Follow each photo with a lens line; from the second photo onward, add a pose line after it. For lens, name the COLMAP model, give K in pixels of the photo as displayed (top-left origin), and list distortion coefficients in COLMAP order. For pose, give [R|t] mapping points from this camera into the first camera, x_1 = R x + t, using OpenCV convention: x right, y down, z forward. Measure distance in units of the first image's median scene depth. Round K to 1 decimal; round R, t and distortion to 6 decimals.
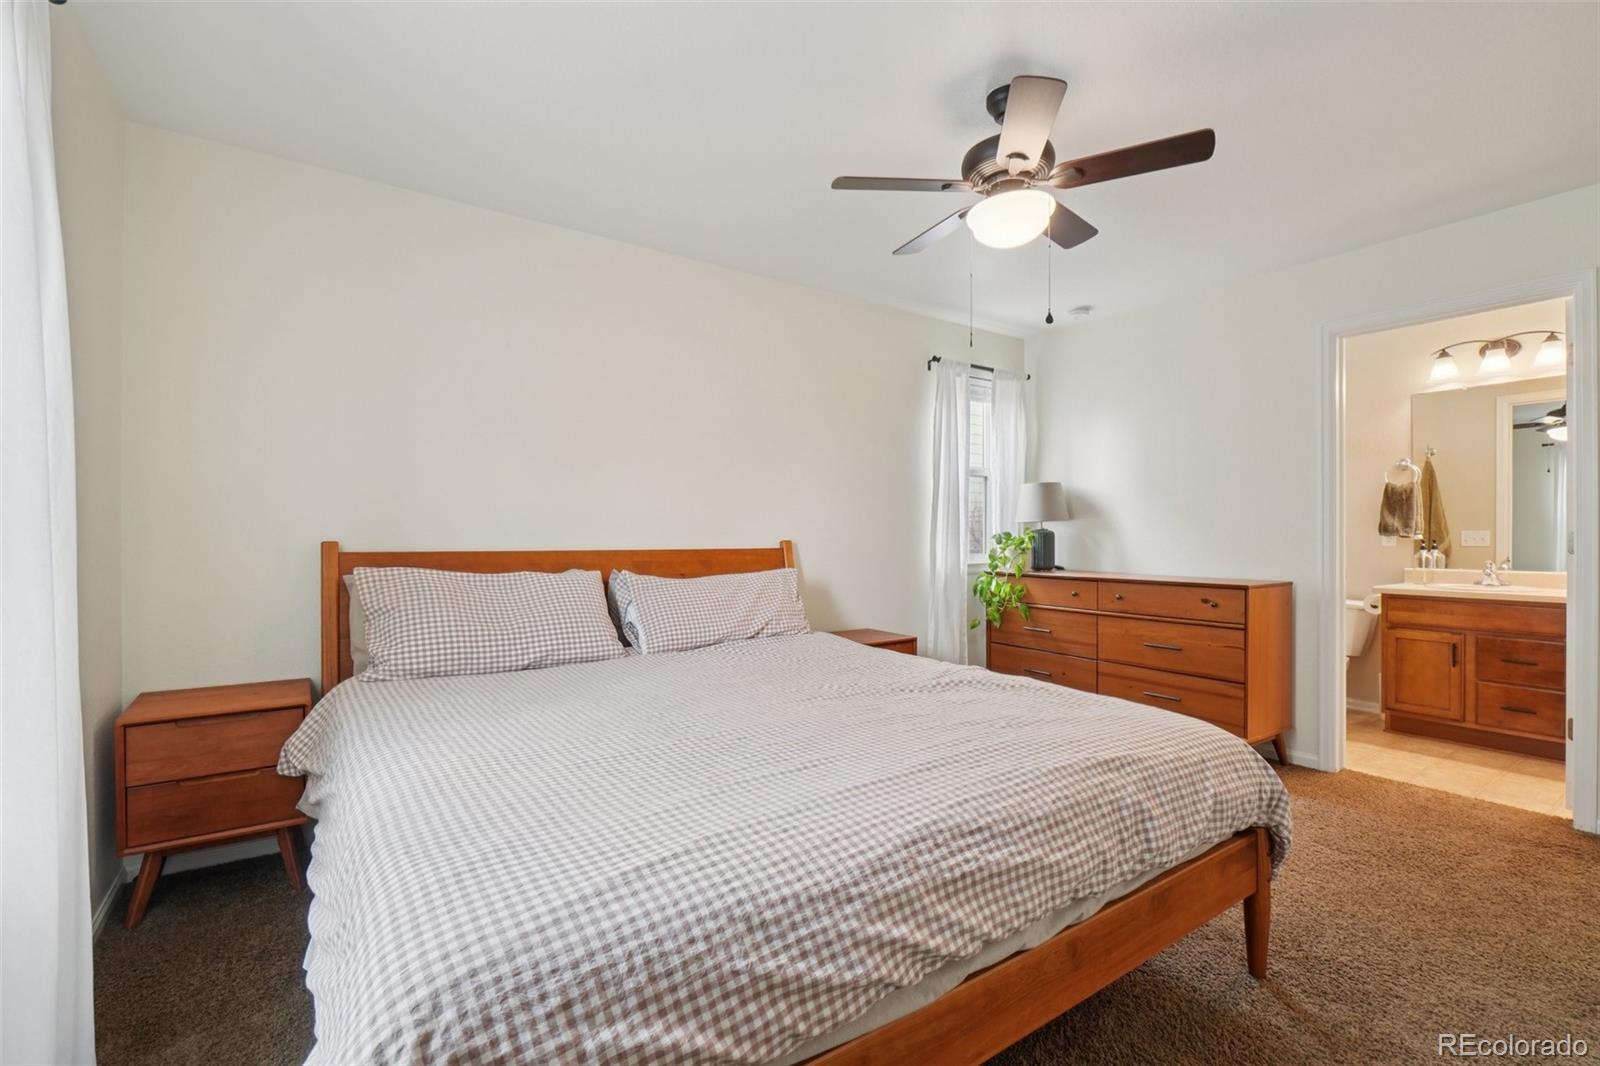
lens RADIAL K [[730.7, 0, 817.7], [0, 730.7, 525.8], [0, 0, 1]] dist [0.003800, 0.000503]
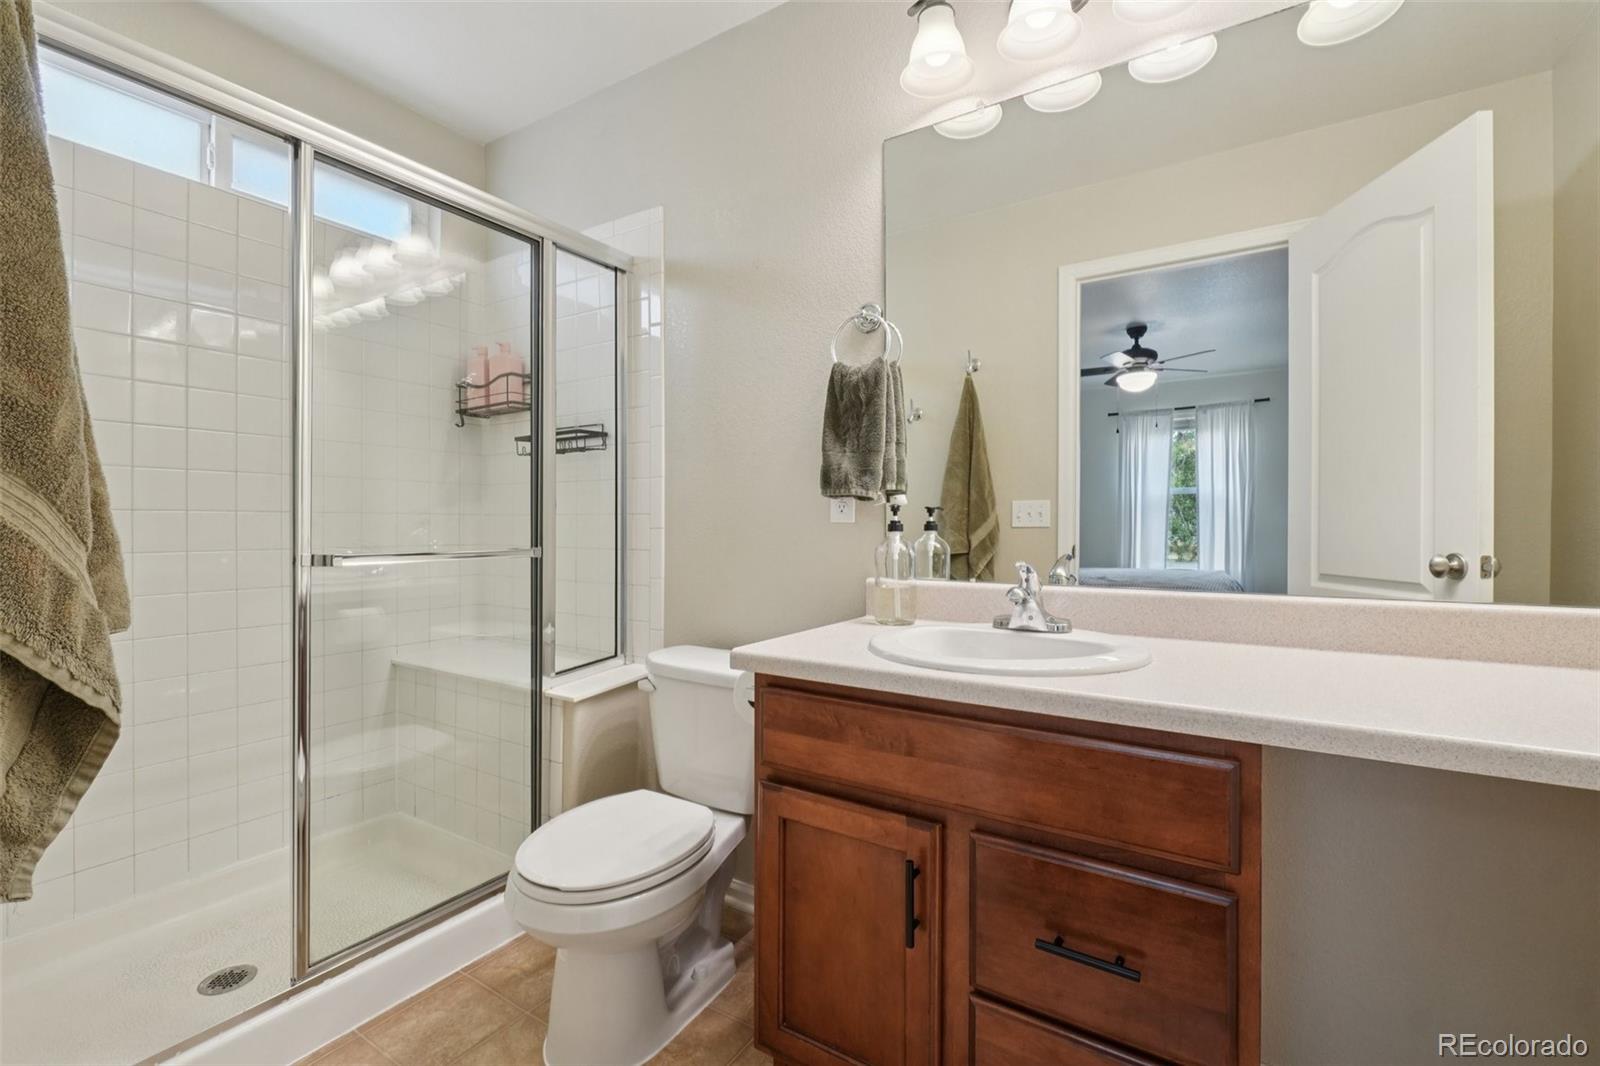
lens RADIAL K [[687.8, 0, 805.3], [0, 687.8, 527.5], [0, 0, 1]] dist [-0.002279, -0.000200]
pose [[0.930017, -0.003217, 0.367504, 0.639654], [-0.004063, 0.999811, 0.019033, 0.023306], [-0.367495, -0.019194, 0.929827, 0.672785]]
